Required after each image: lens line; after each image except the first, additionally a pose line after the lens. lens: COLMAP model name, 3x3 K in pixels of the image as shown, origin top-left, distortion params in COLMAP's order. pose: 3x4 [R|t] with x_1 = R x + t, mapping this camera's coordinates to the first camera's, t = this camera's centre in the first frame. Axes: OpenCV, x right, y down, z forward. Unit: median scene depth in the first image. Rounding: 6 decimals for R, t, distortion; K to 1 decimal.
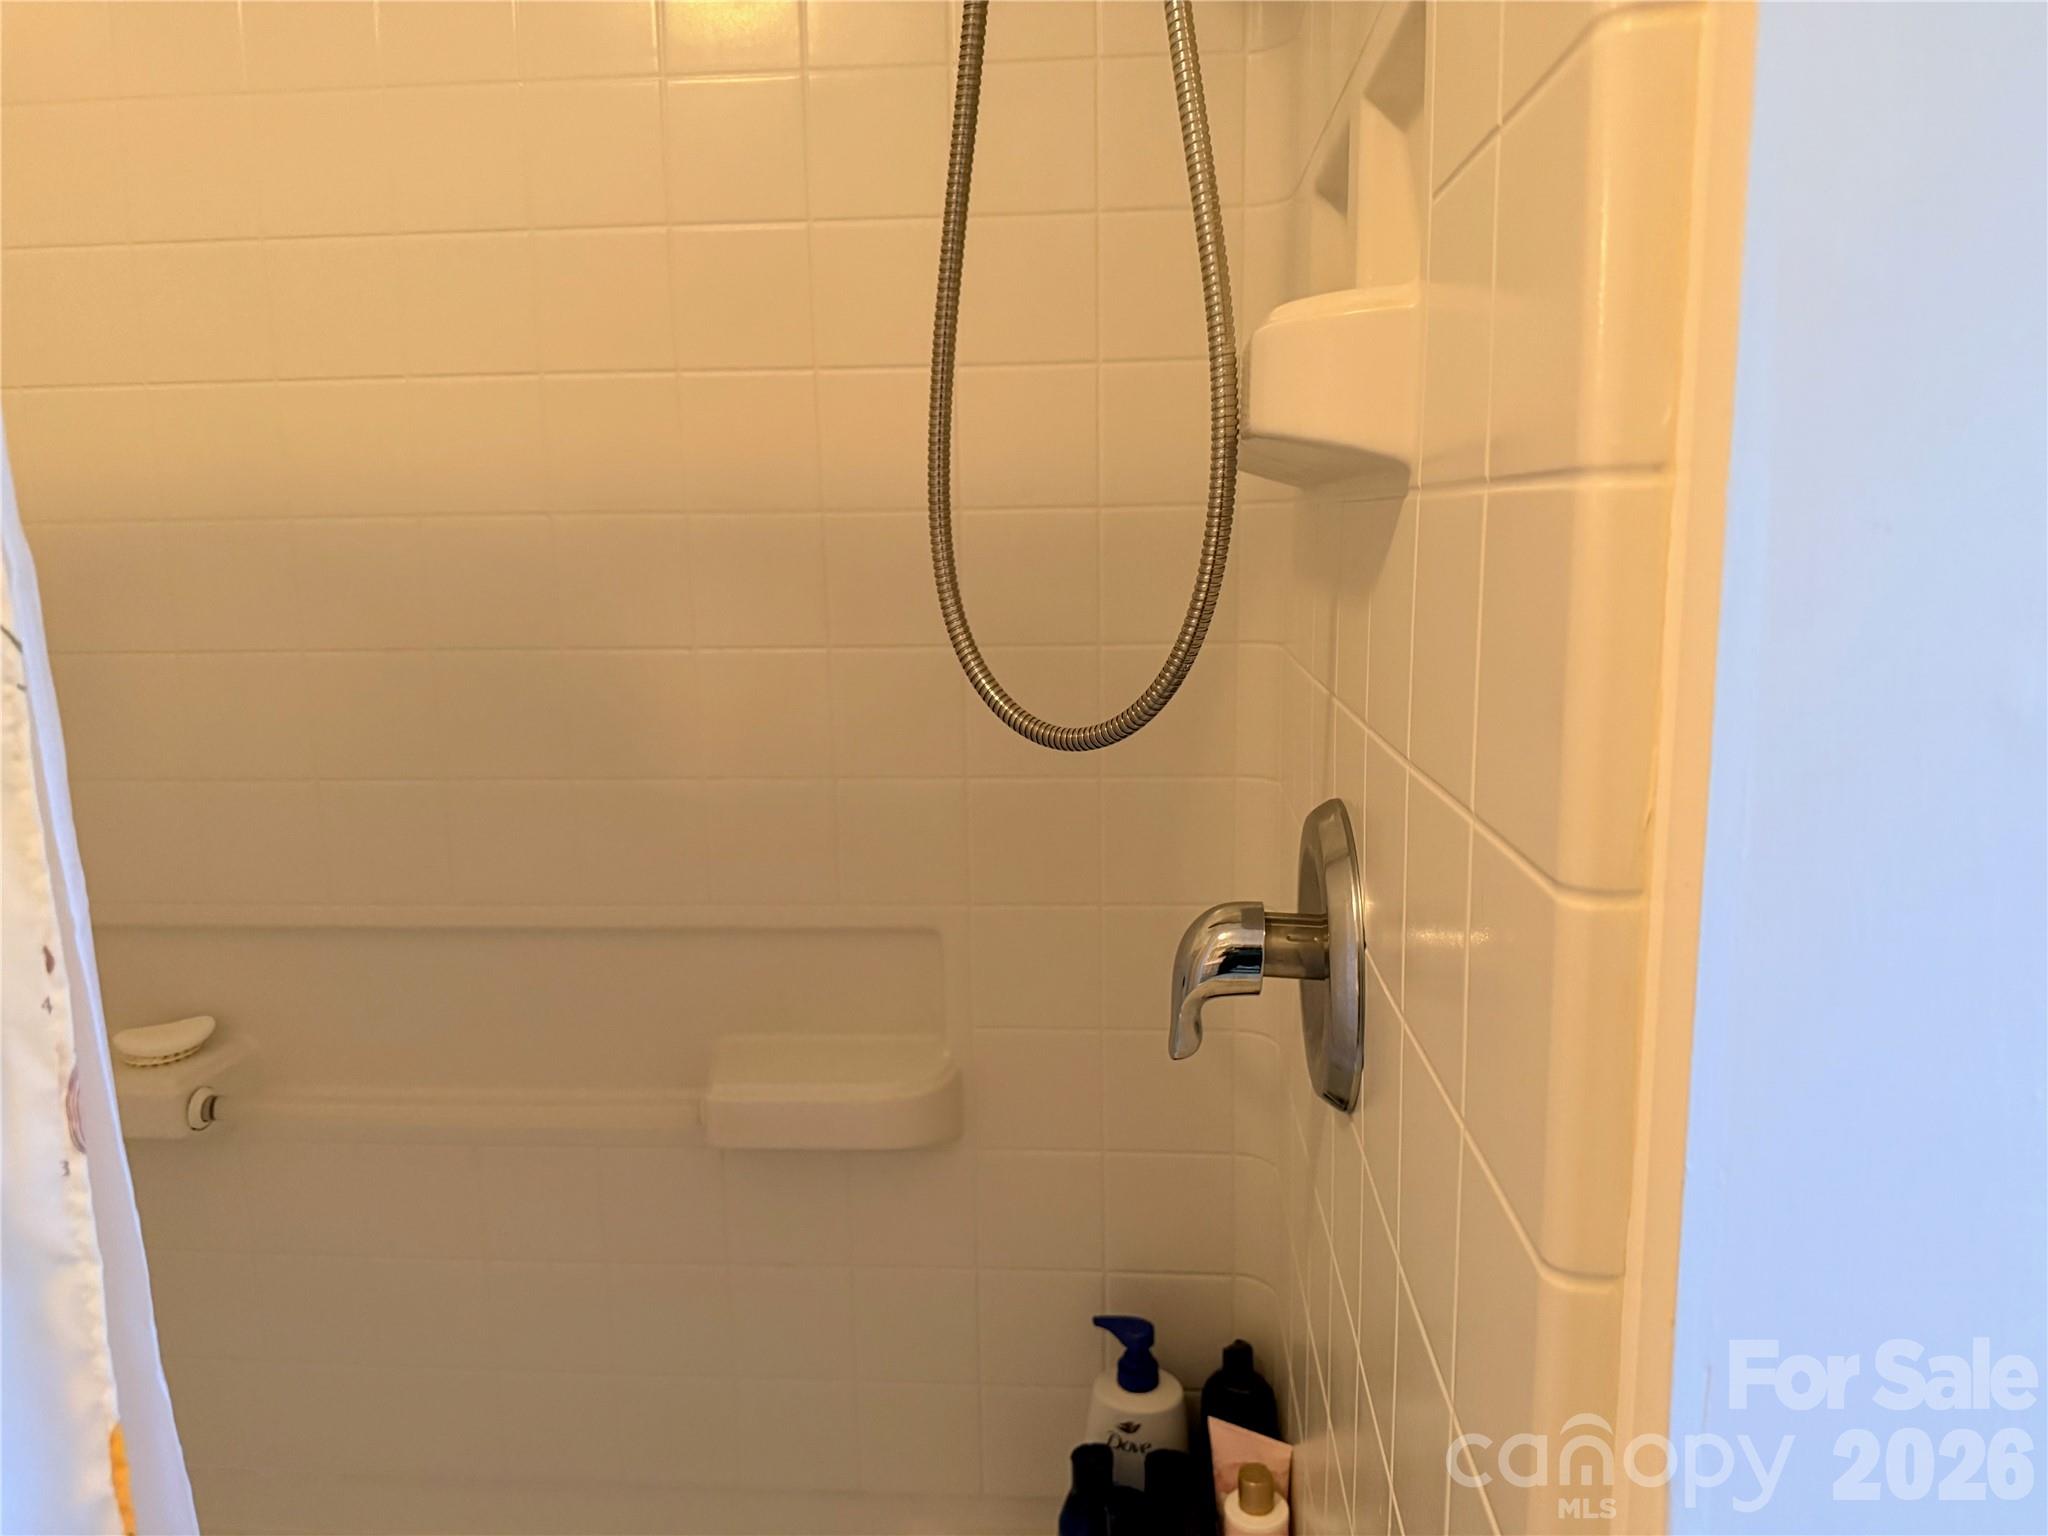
lens RADIAL K [[1451.0, 0, 1023.2], [0, 1451.0, 775.7], [0, 0, 1]] dist [0.067450, -0.075522]
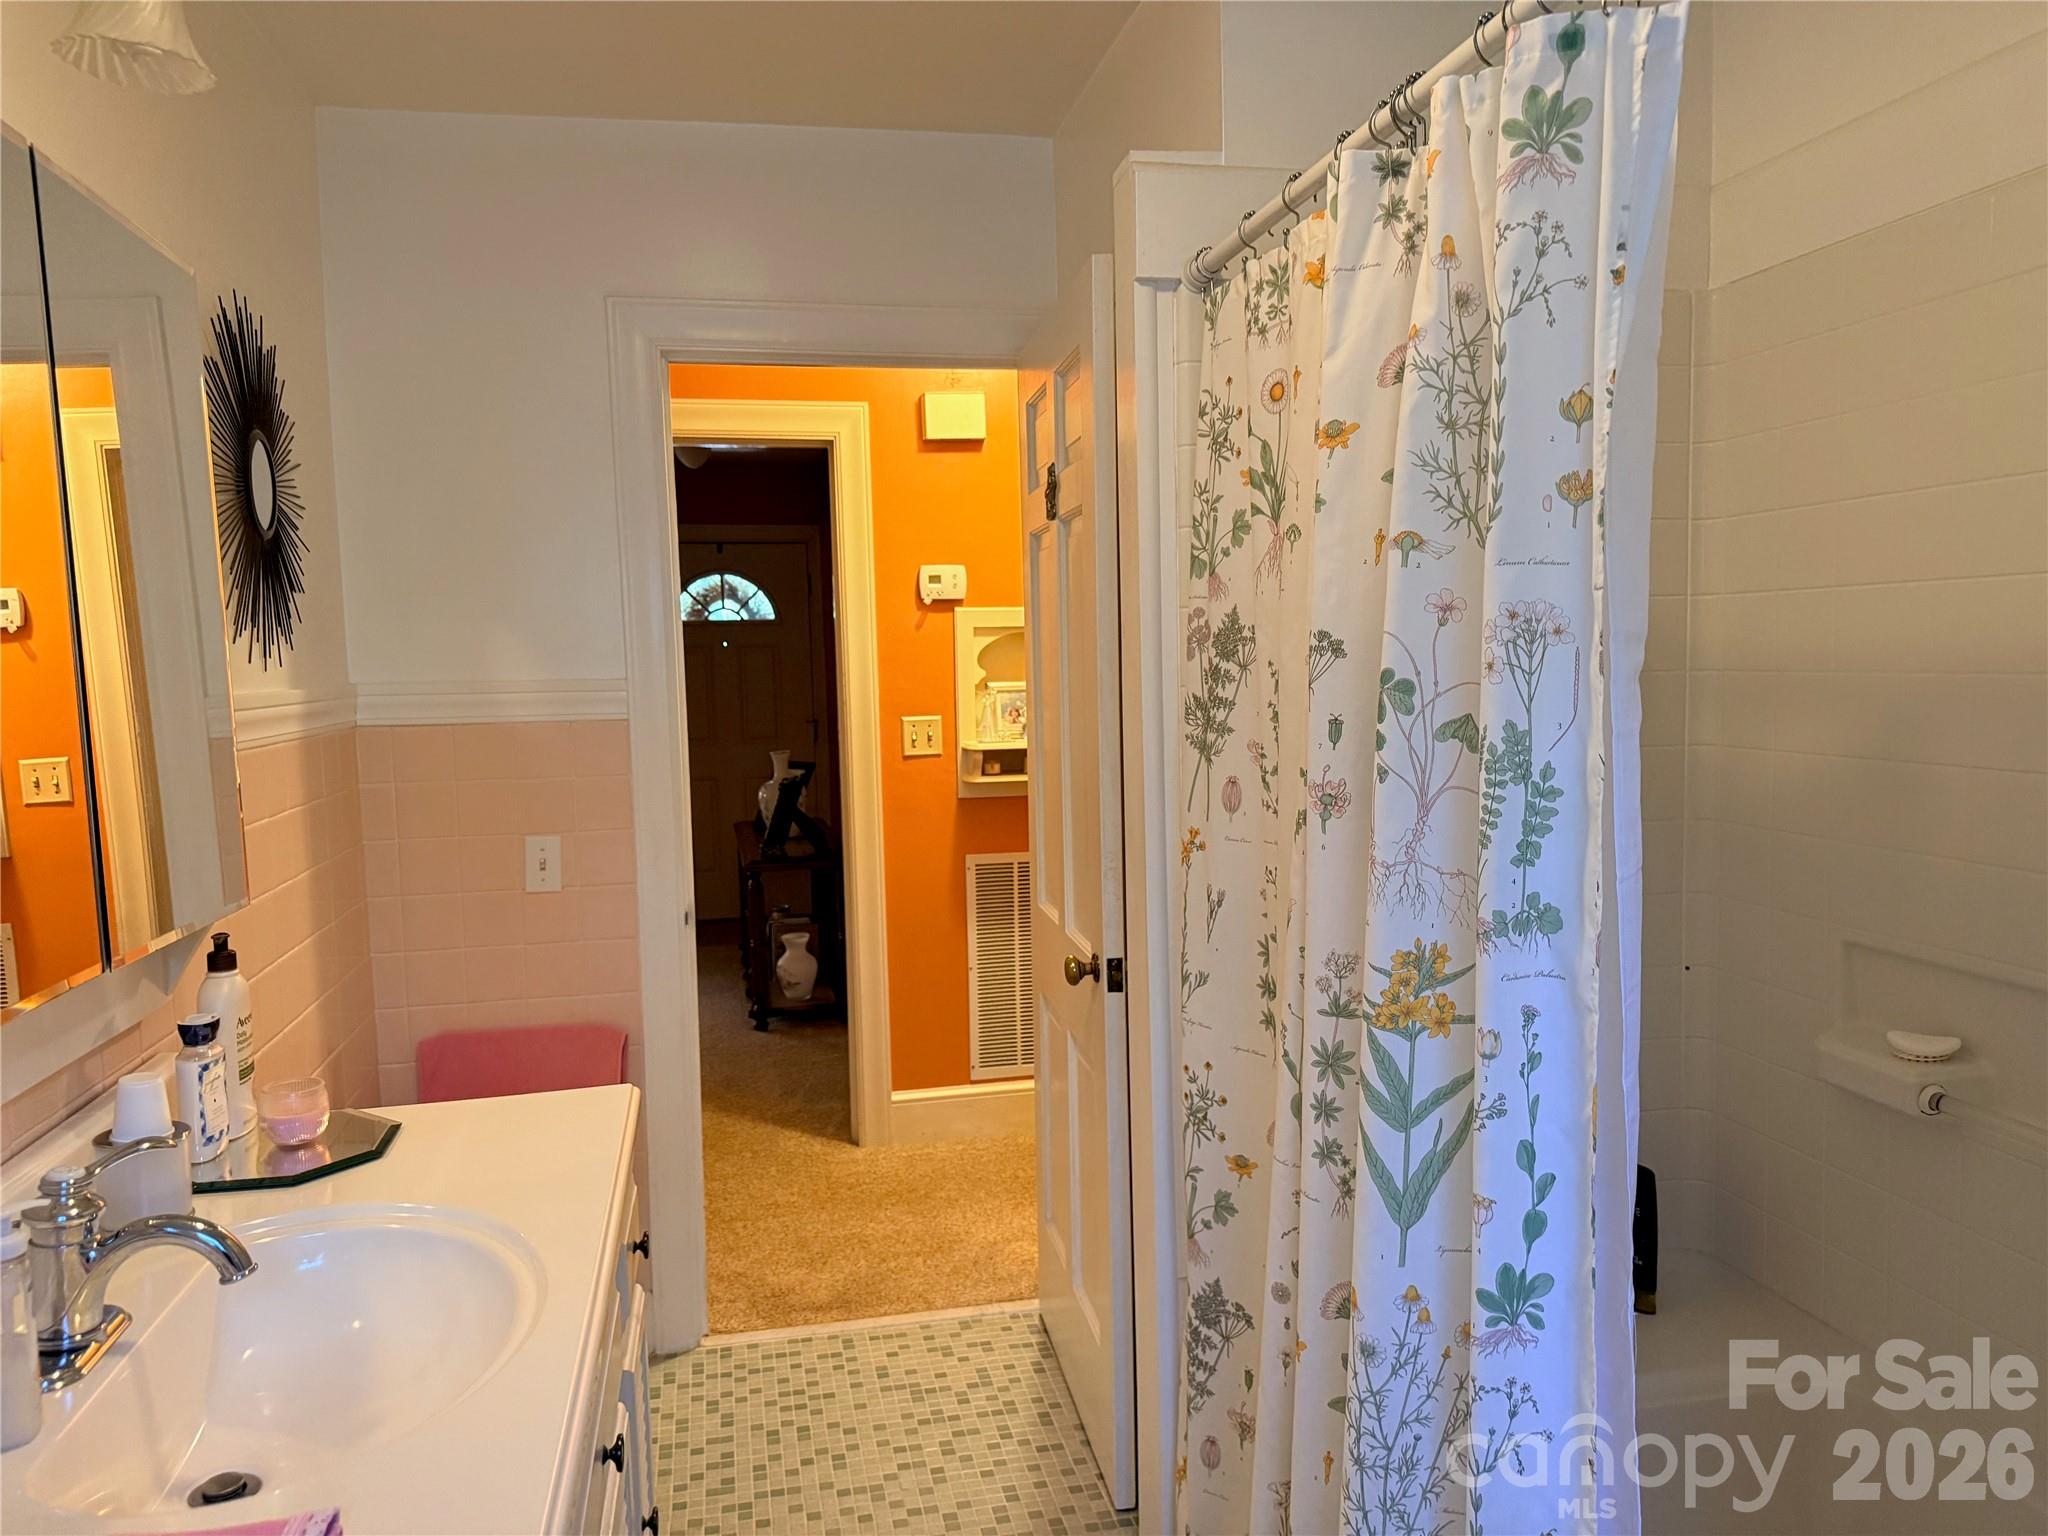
lens RADIAL K [[1451.0, 0, 1023.3], [0, 1451.0, 771.8], [0, 0, 1]] dist [0.067450, -0.075522]
pose [[0.287037, 0.086590, -0.953998, 0.463610], [-0.143873, 0.988506, 0.046434, -0.013567], [0.947053, 0.123926, 0.296196, -0.224056]]
